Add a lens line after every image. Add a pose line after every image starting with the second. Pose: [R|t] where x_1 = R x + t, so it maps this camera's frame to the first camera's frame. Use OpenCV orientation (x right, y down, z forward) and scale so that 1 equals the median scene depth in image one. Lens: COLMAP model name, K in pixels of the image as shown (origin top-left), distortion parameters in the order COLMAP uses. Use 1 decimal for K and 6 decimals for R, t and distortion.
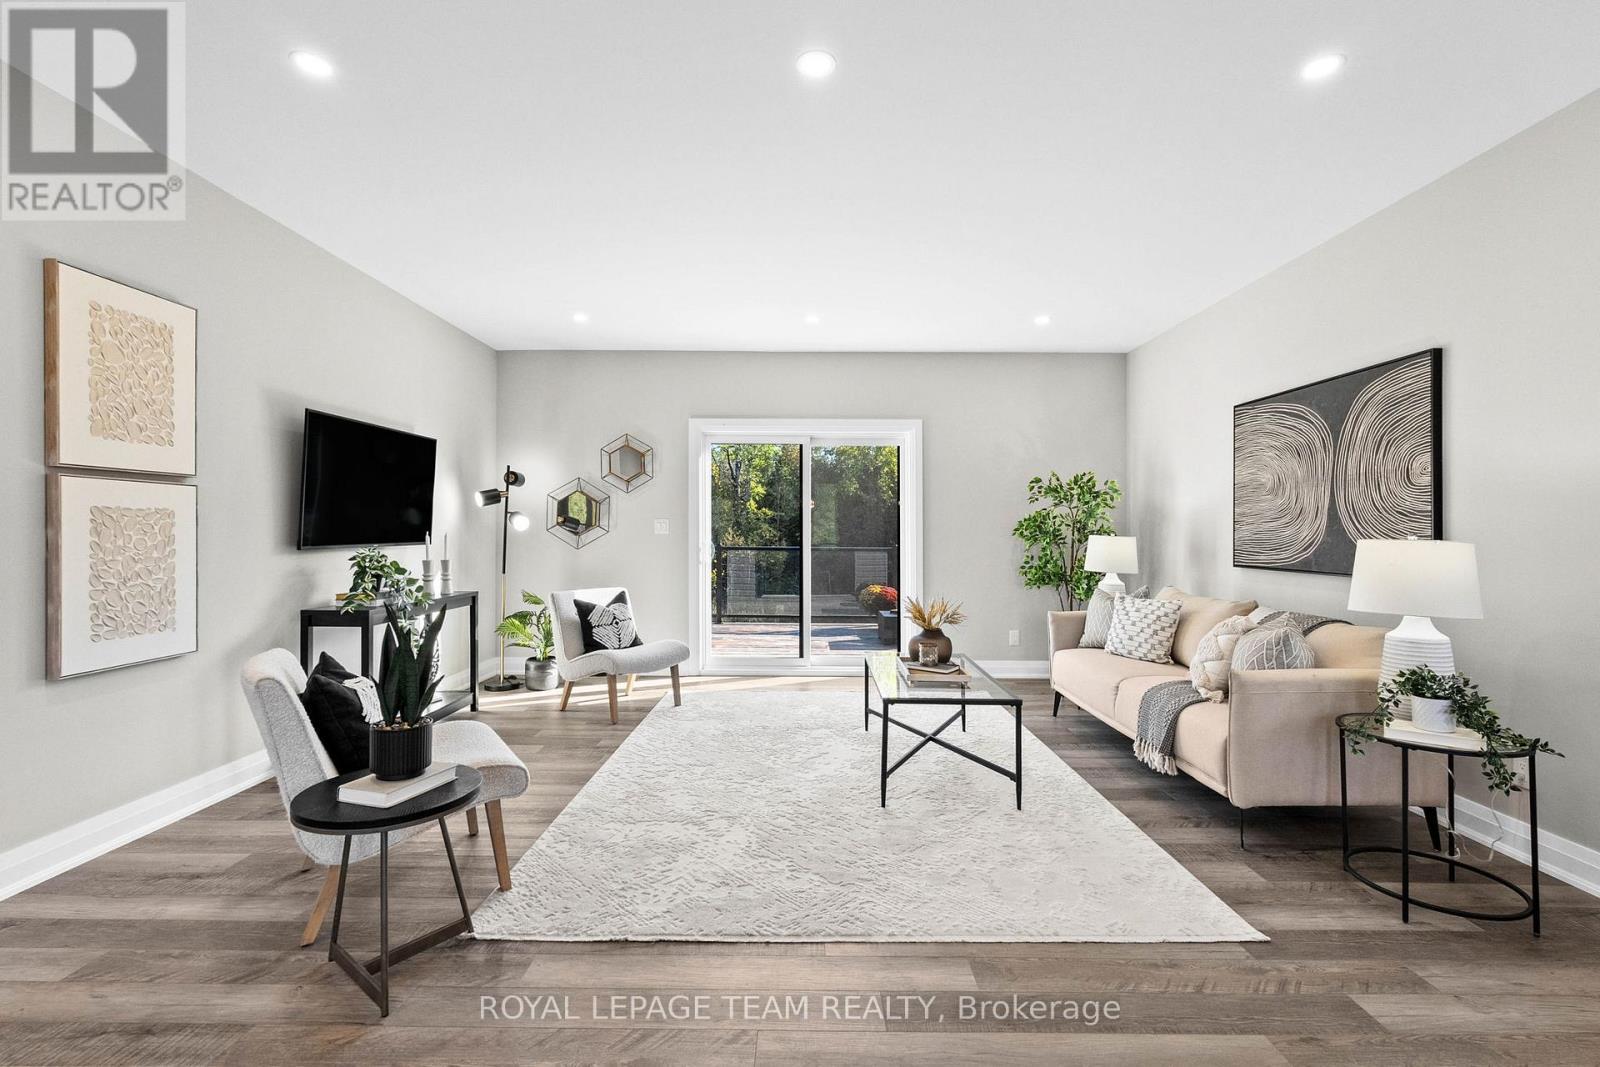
lens RADIAL K [[712.8, 0, 807.4], [0, 712.8, 533.5], [0, 0, 1]] dist [0.000637, 0.000209]
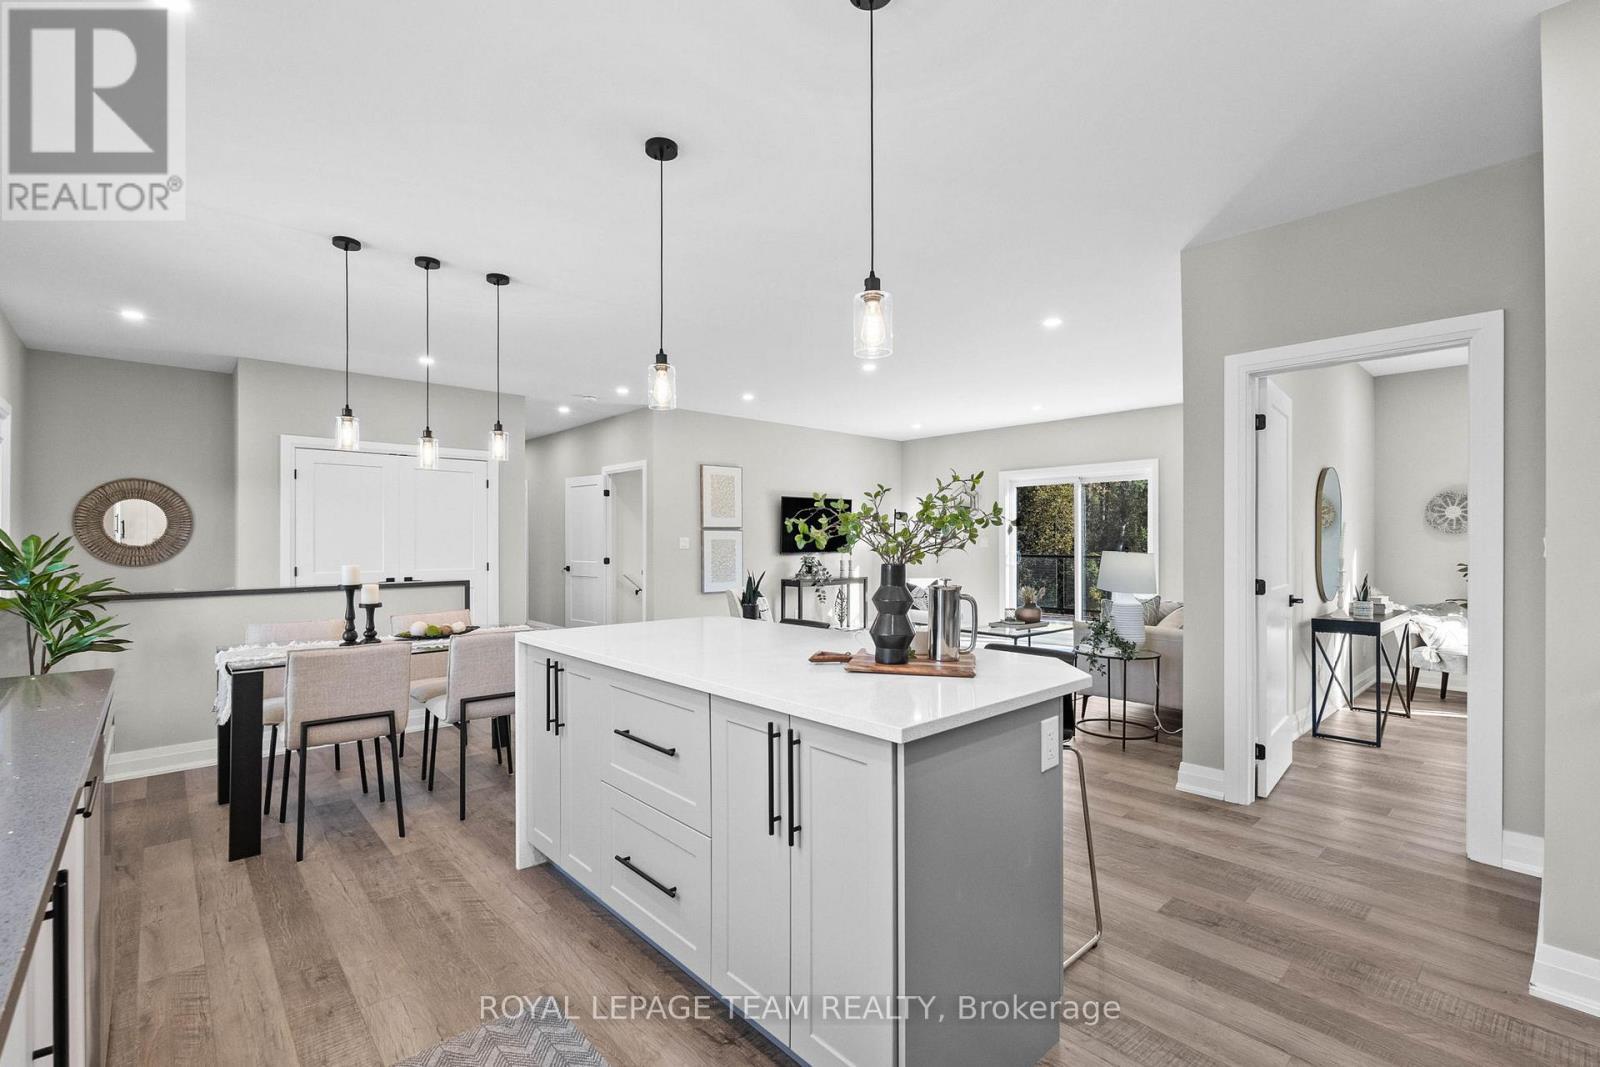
lens RADIAL K [[712.8, 0, 807.4], [0, 712.8, 533.5], [0, 0, 1]] dist [0.000637, 0.000209]
pose [[0.685299, -0.018727, -0.728021, 1.517946], [0.006232, 0.999784, -0.019851, 0.000207], [0.728235, 0.009067, 0.685268, -0.815699]]
